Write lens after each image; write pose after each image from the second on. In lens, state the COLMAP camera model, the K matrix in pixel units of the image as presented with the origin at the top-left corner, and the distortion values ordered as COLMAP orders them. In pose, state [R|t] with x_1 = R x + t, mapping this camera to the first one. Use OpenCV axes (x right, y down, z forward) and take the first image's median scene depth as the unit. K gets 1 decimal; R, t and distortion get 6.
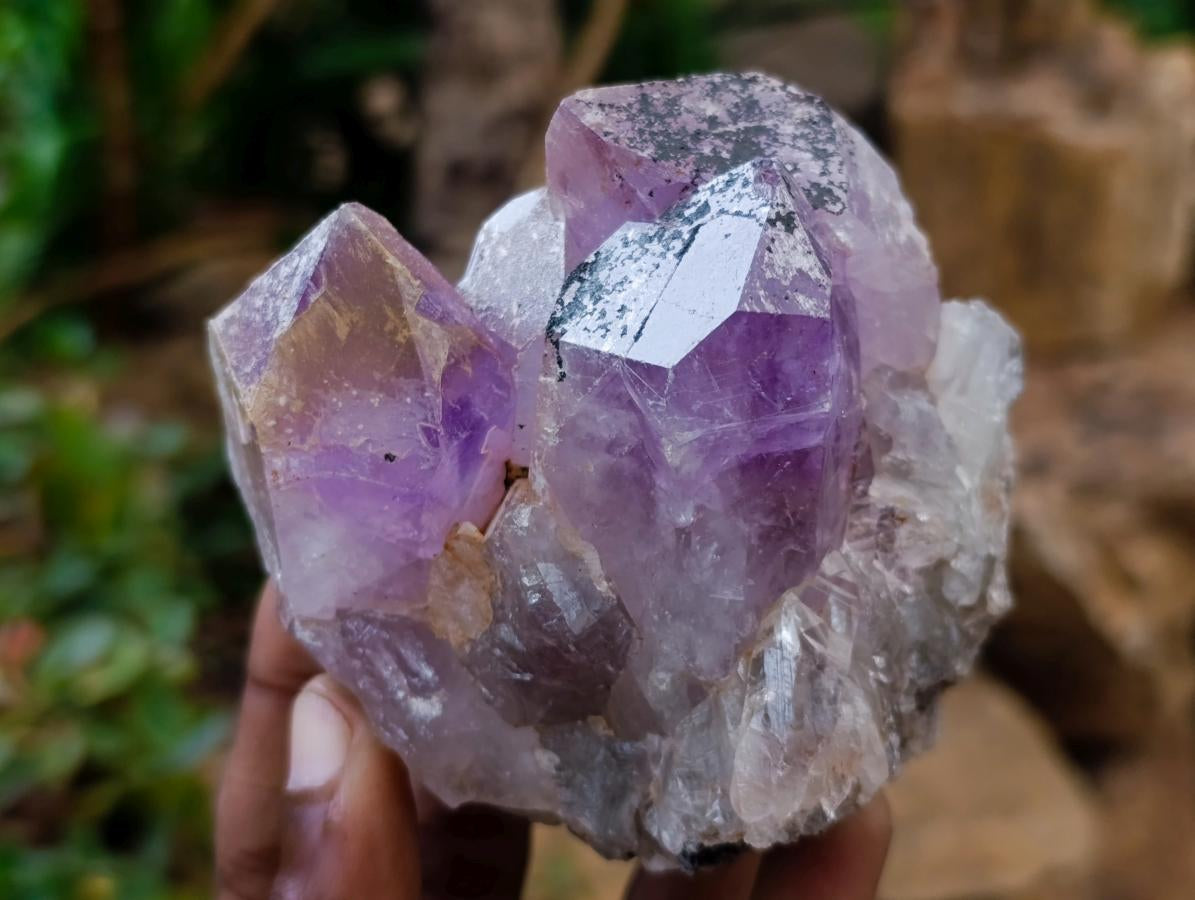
lens RADIAL K [[1683.8, 0, 599.6], [0, 1683.8, 444.4], [0, 0, 1]] dist [0.085856, 0.000000]
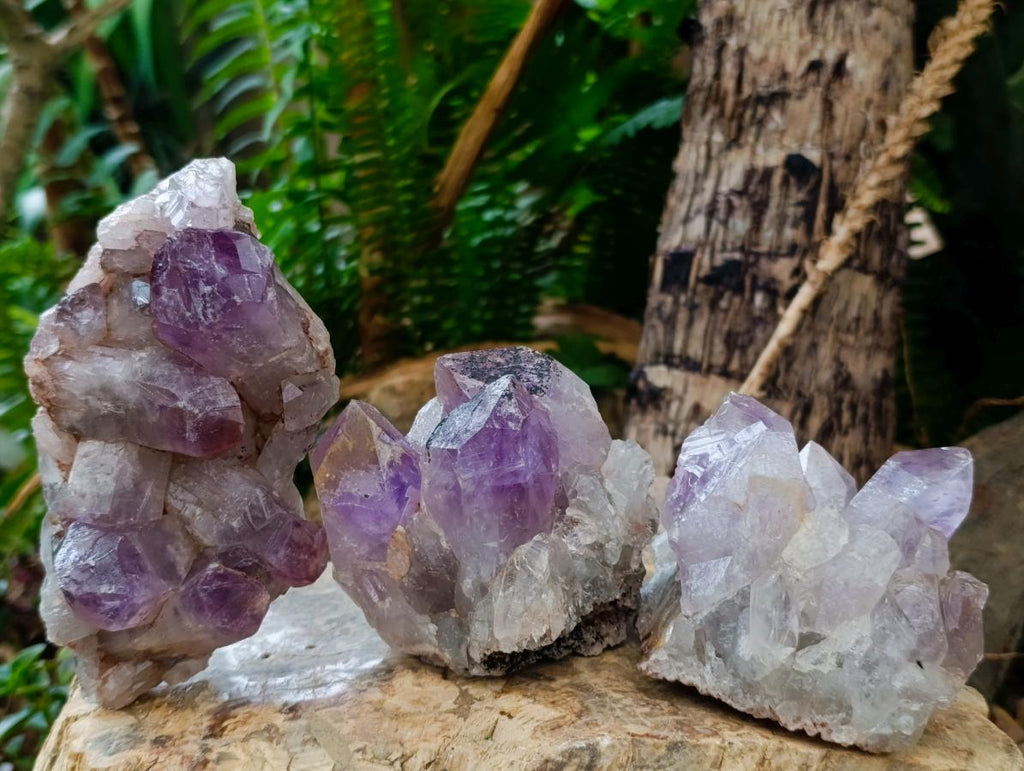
lens RADIAL K [[1442.9, 0, 510.7], [0, 1442.9, 387.9], [0, 0, 1]] dist [0.085856, 0.000000]
pose [[0.972287, -0.042768, -0.229843, 0.584881], [-0.017373, 0.967189, -0.253461, 0.391930], [0.233142, 0.250430, 0.939643, -1.017555]]
